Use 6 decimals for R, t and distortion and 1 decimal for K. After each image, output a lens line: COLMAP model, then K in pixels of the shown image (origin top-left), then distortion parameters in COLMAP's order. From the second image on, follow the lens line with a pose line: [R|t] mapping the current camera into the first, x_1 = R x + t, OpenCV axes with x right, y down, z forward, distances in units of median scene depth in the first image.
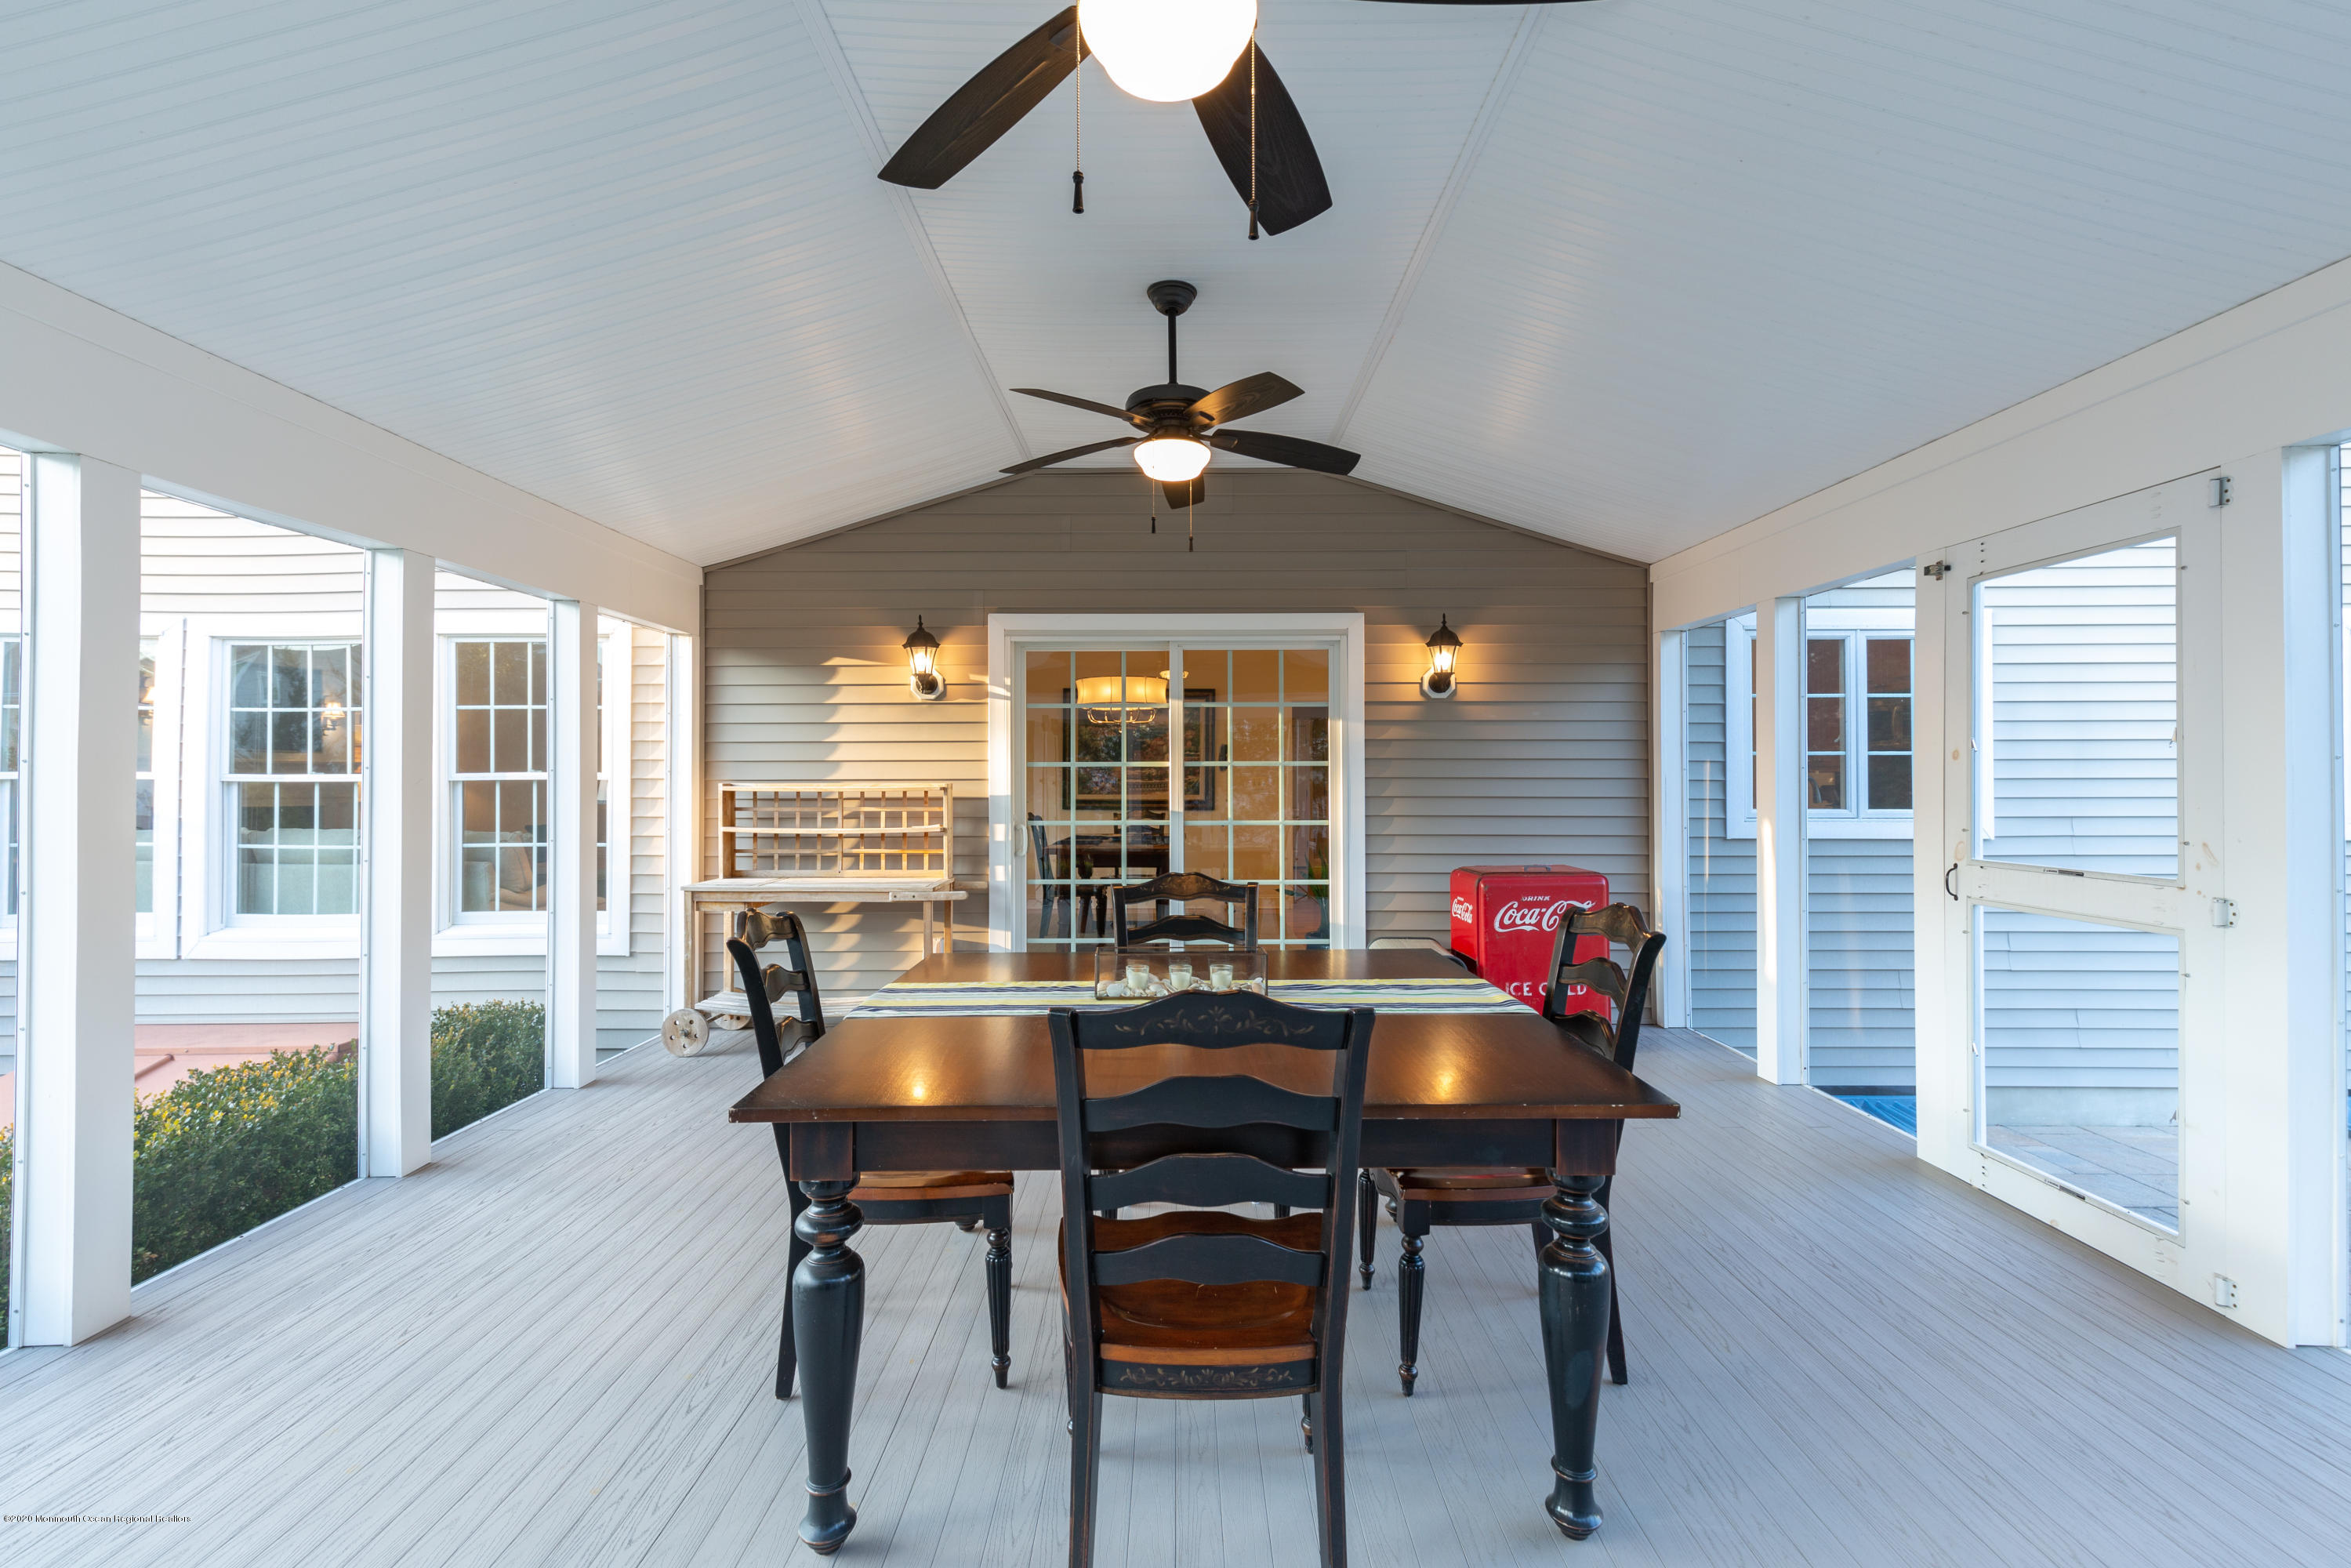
lens RADIAL K [[1092.4, 0, 1175.1], [0, 1092.4, 780.1], [0, 0, 1]] dist [0.010884, -0.000156]
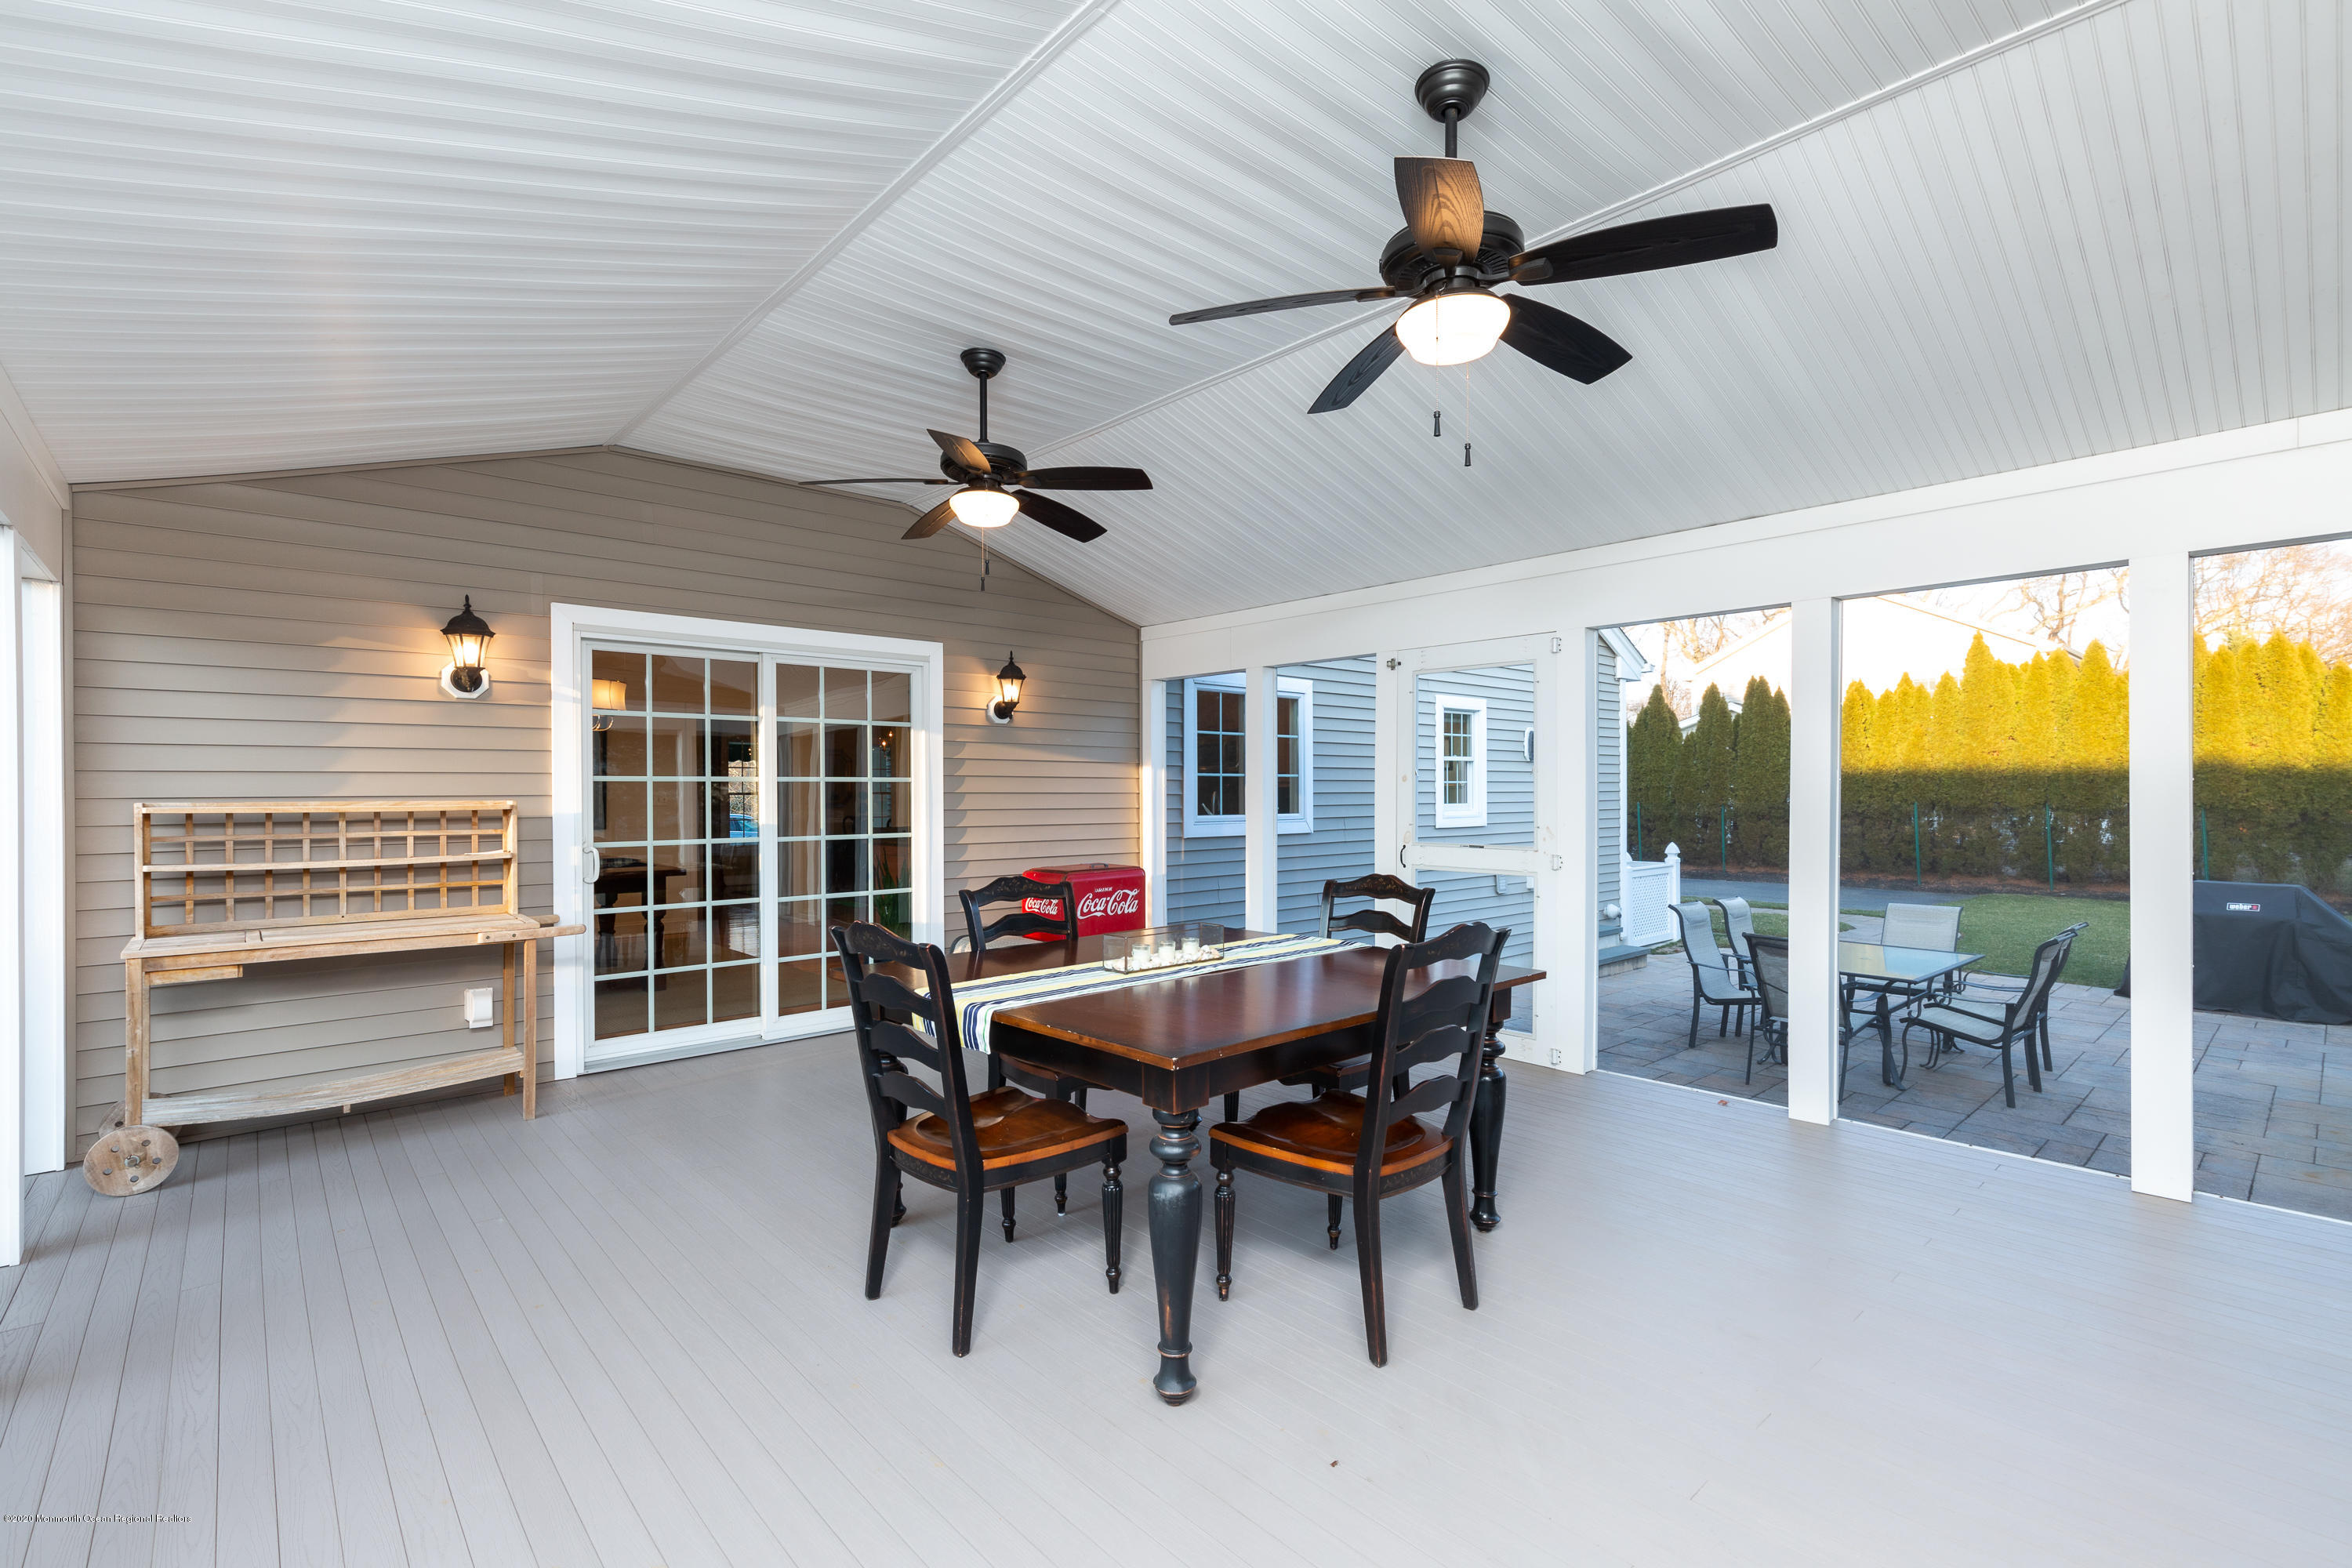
lens RADIAL K [[1123.6, 0, 1176.9], [0, 1123.6, 792.4], [0, 0, 1]] dist [0.001307, 0.000102]
pose [[0.714402, 0.000302, 0.699735, -0.451527], [0.003199, 0.999988, -0.003698, 0.002407], [-0.699728, 0.004880, 0.714393, 0.026320]]
